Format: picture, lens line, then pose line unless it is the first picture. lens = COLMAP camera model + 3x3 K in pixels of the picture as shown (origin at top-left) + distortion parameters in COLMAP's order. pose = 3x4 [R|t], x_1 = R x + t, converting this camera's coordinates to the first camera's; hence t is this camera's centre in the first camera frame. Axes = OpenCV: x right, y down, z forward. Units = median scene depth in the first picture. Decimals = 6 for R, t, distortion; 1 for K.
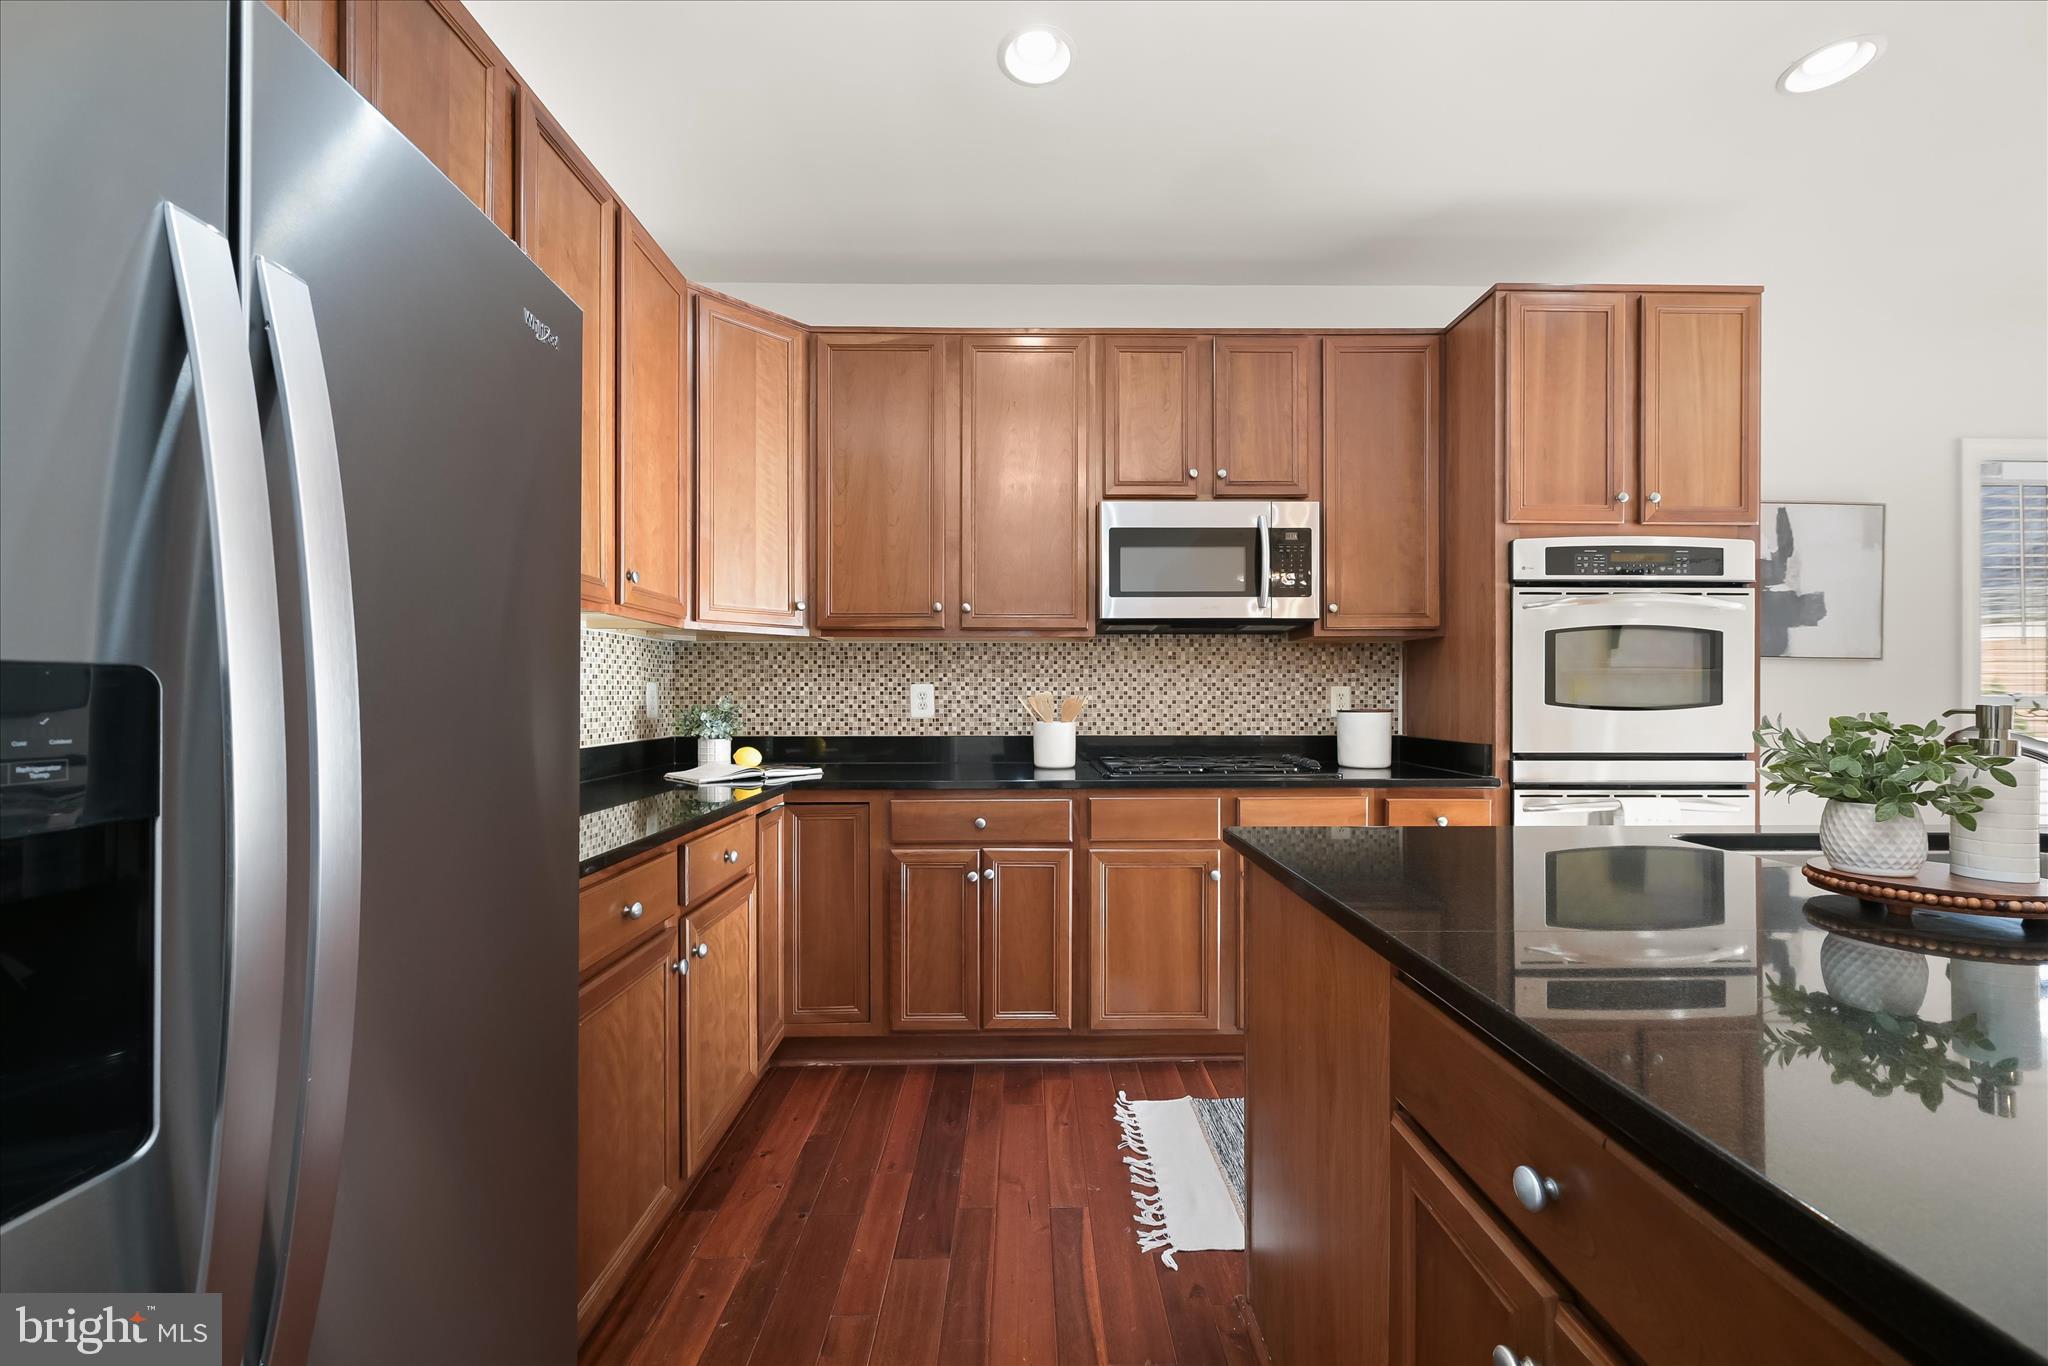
lens RADIAL K [[803.4, 0, 1029.5], [0, 803.4, 693.0], [0, 0, 1]] dist [-0.001923, -0.000356]
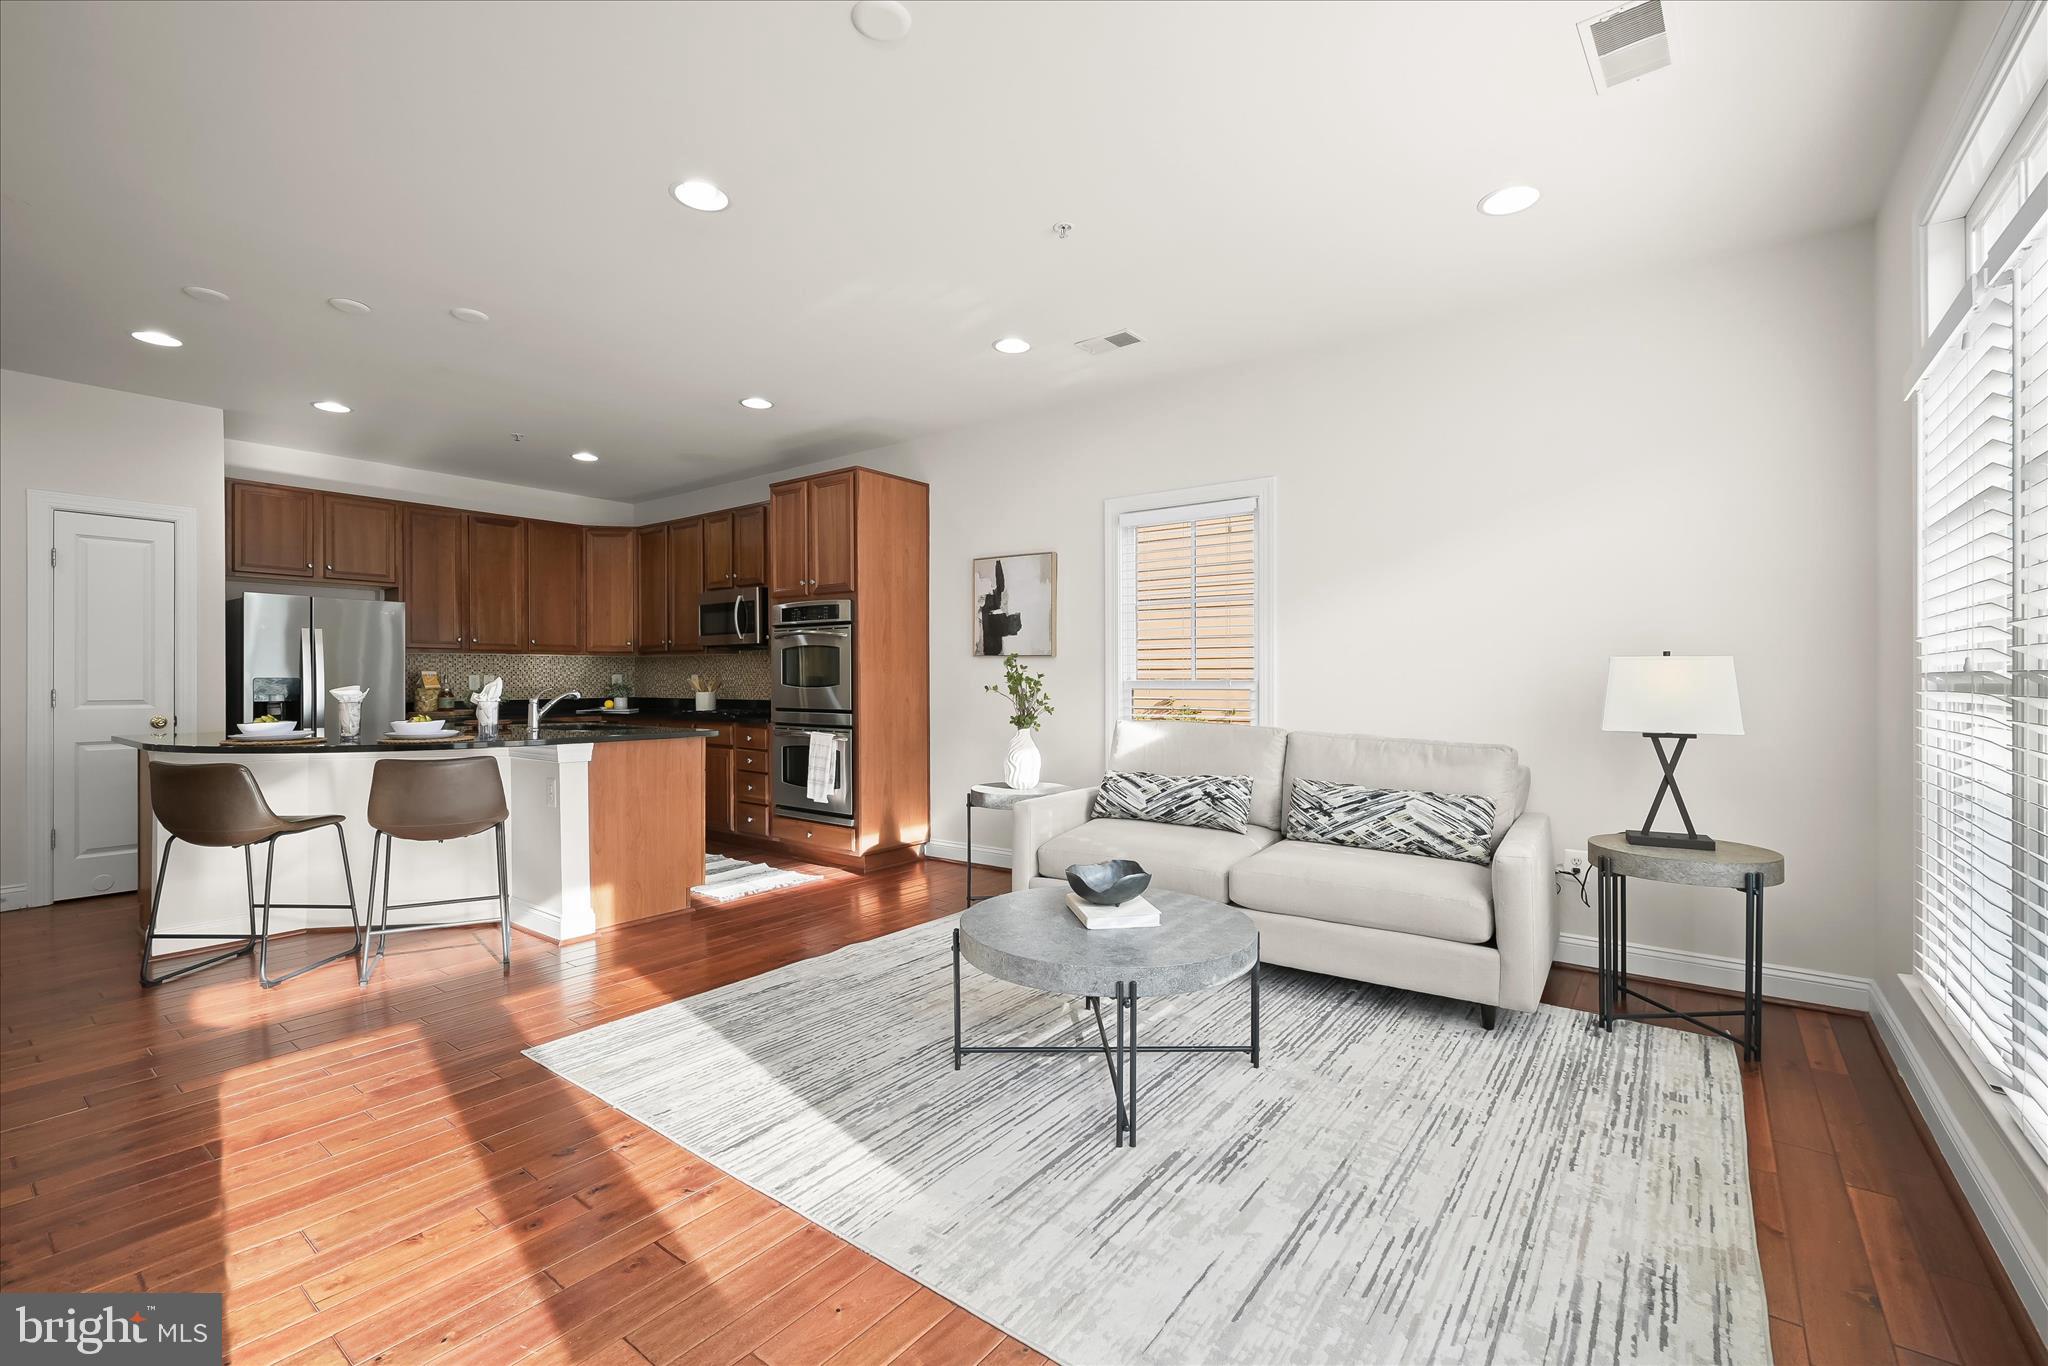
lens RADIAL K [[877.2, 0, 1027.2], [0, 877.2, 673.9], [0, 0, 1]] dist [0.000103, 0.000739]
pose [[0.789907, -0.003978, -0.613214, 2.285939], [0.003874, 0.999991, -0.001497, -0.006403], [0.613214, -0.001193, 0.789916, -0.369212]]
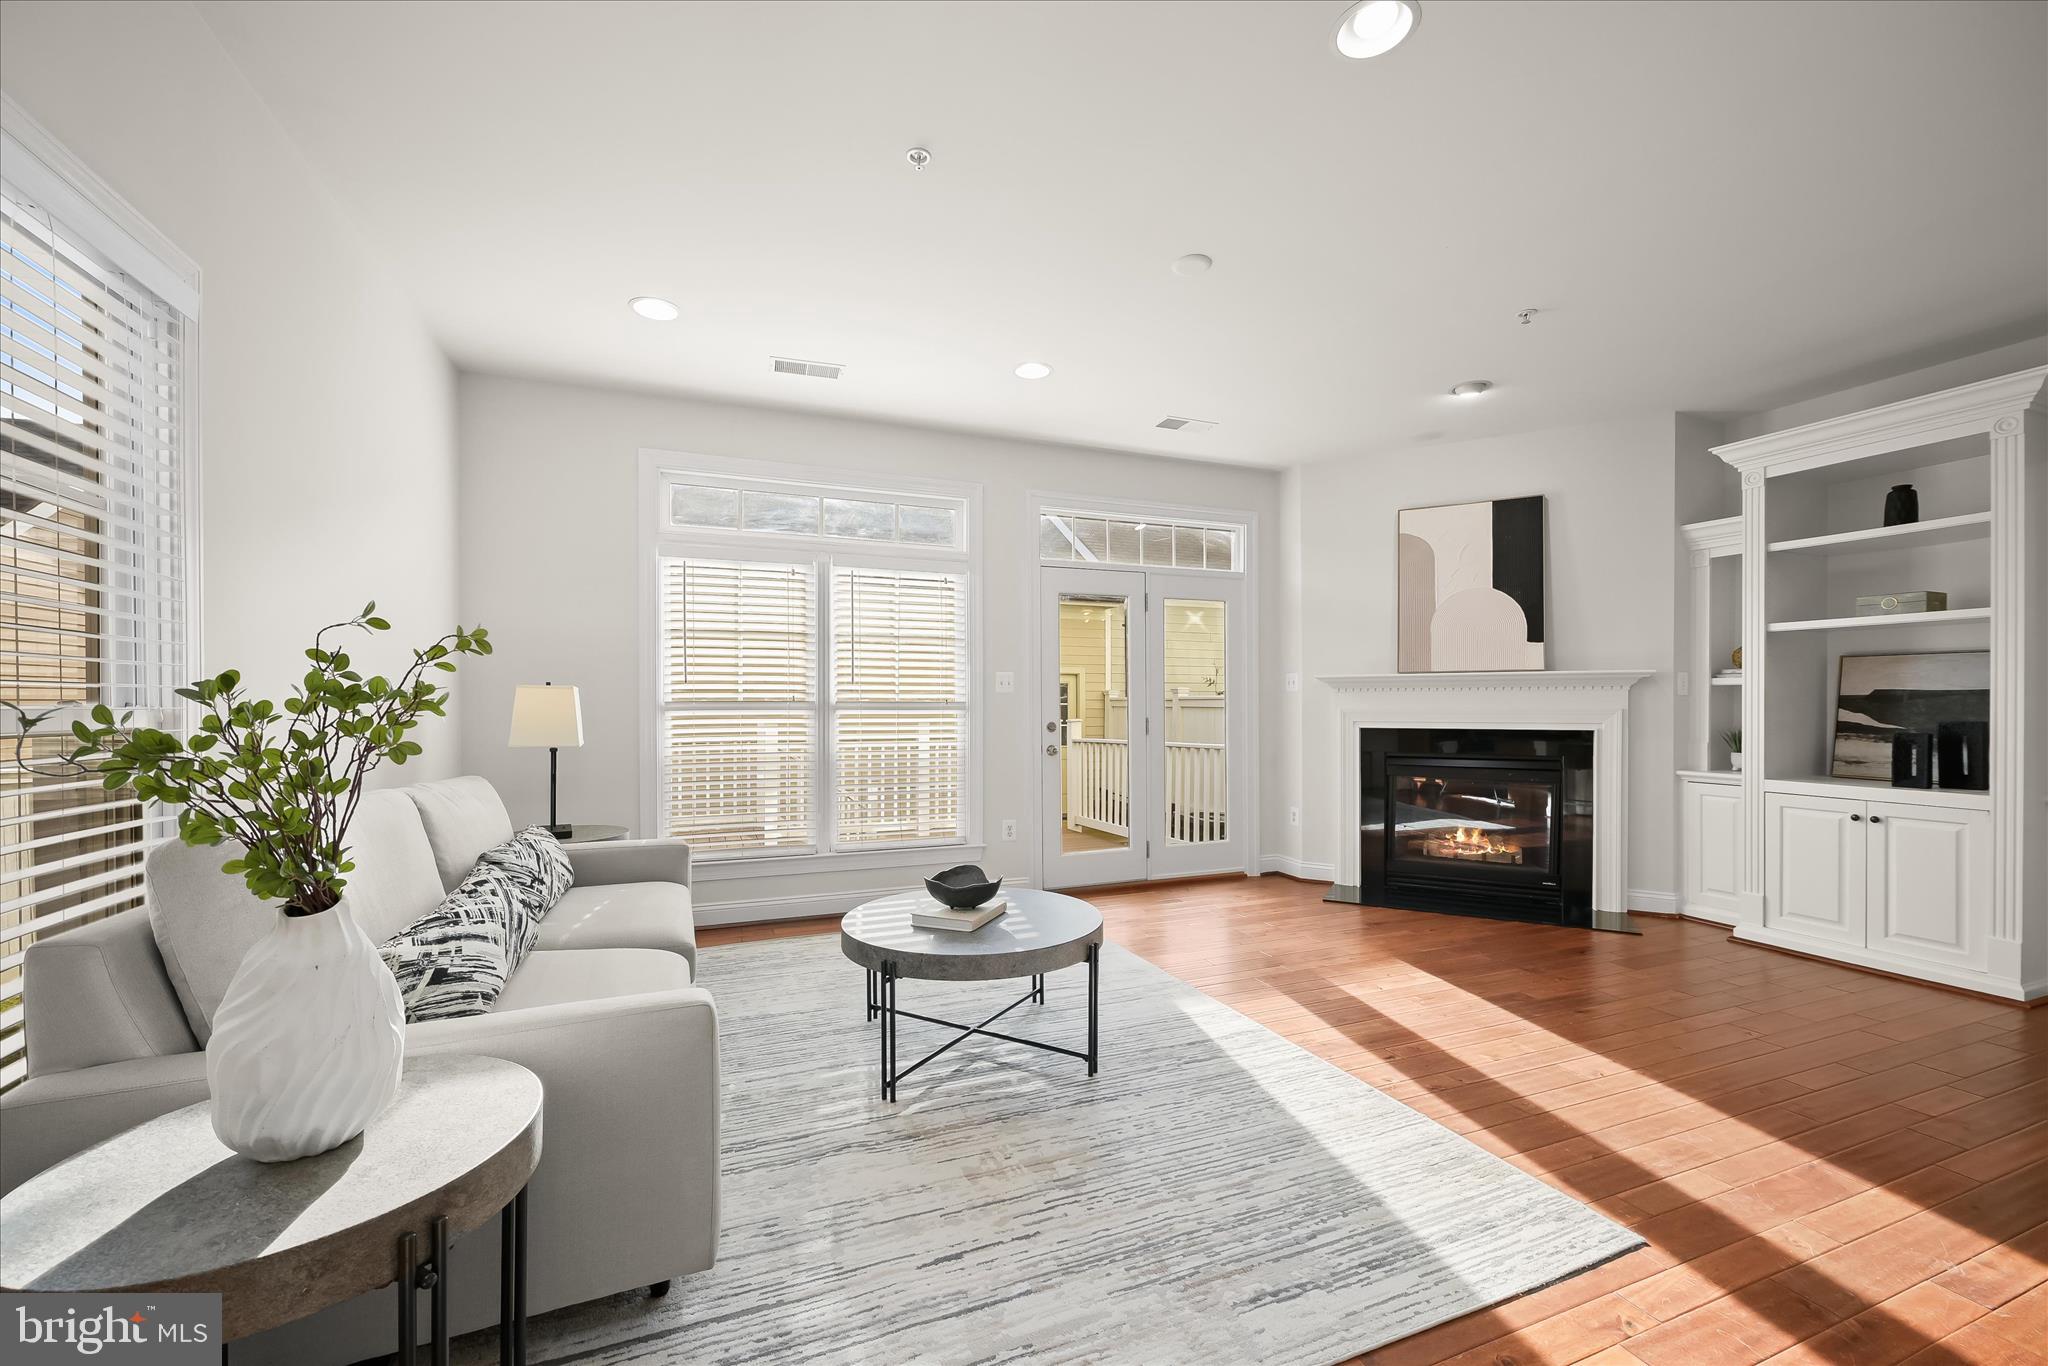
lens RADIAL K [[803.4, 0, 1027.0], [0, 803.4, 708.4], [0, 0, 1]] dist [-0.001923, -0.000356]
pose [[-0.356359, -0.003745, 0.934342, 0.817174], [-0.002979, 0.999991, 0.002872, 0.003439], [-0.934345, -0.001760, -0.356367, 0.734450]]
